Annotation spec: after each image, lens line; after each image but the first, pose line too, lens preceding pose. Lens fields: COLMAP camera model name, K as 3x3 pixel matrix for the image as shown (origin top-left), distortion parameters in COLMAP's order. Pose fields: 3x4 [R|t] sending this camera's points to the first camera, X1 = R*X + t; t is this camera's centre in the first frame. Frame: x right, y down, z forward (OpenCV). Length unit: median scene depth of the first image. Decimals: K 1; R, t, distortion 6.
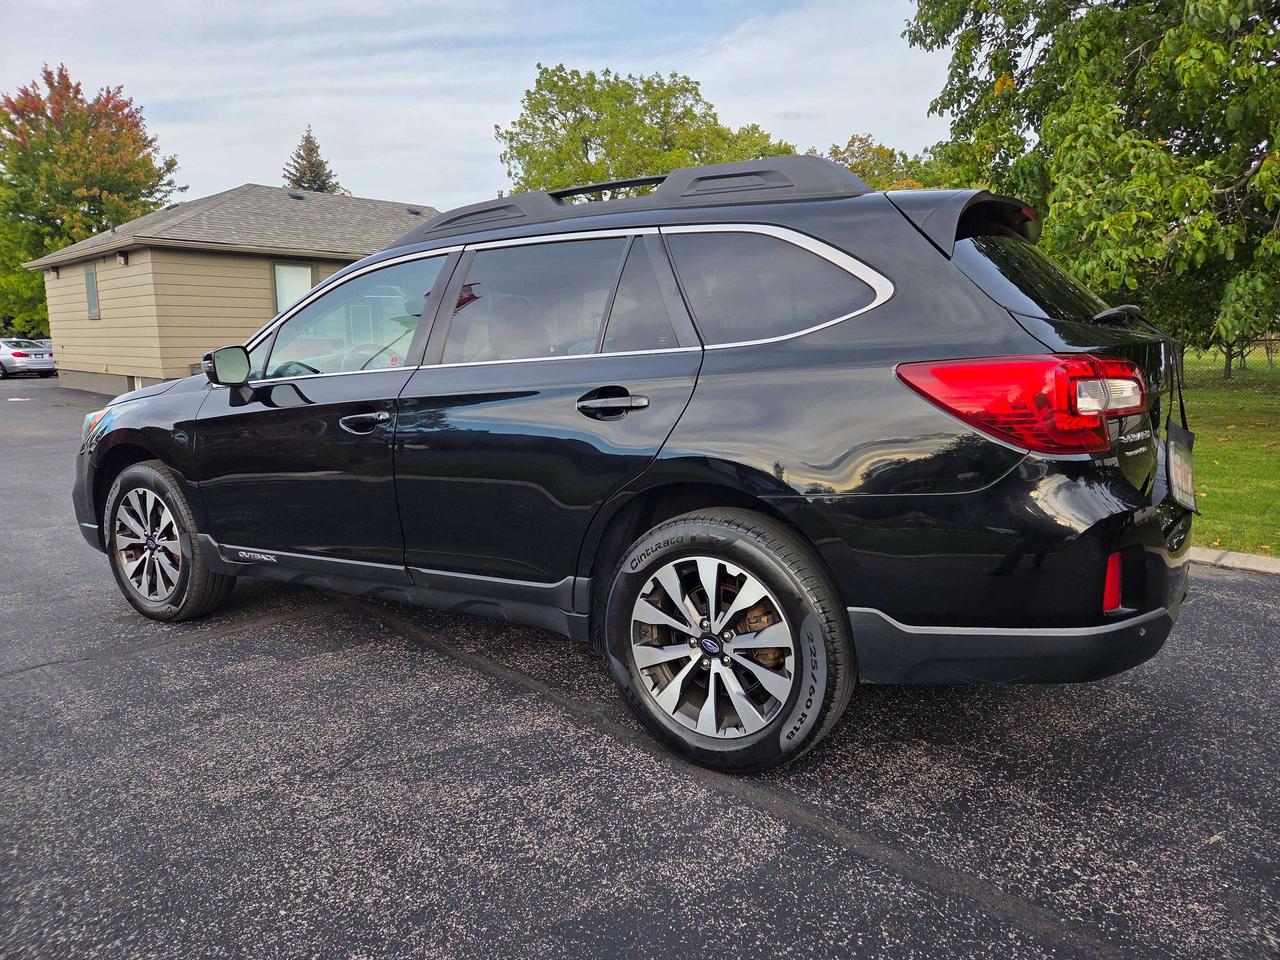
lens RADIAL K [[865.9, 0, 651.5], [0, 865.9, 474.6], [0, 0, 1]] dist [0.045800, -0.028712]
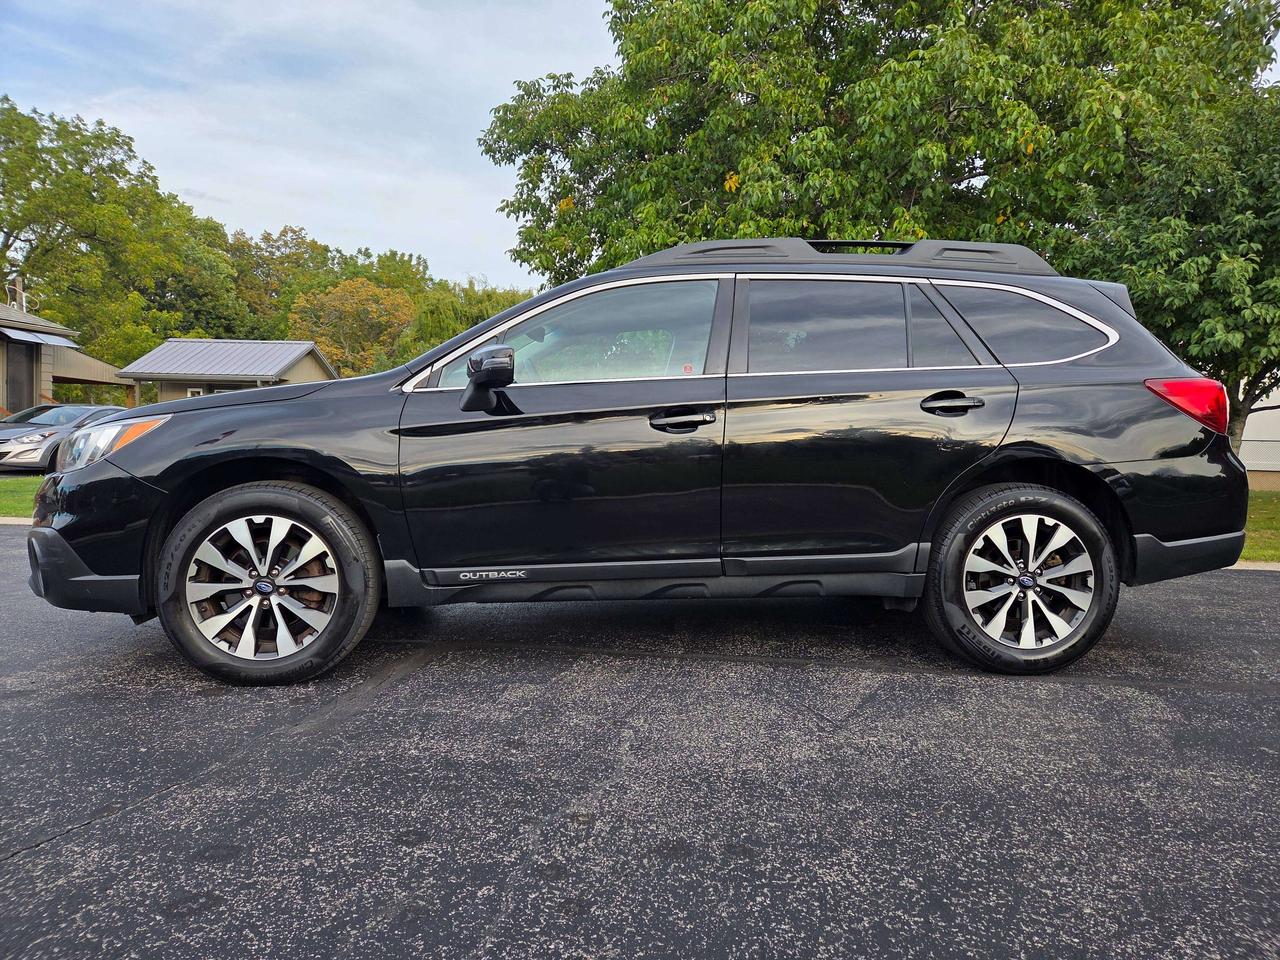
lens RADIAL K [[865.9, 0, 630.1], [0, 865.9, 474.3], [0, 0, 1]] dist [0.045800, -0.028712]
pose [[0.803594, -0.000862, 0.595178, -0.867172], [0.065672, 0.994021, -0.087230, 0.075580], [-0.591544, 0.109184, 0.798846, 0.176065]]
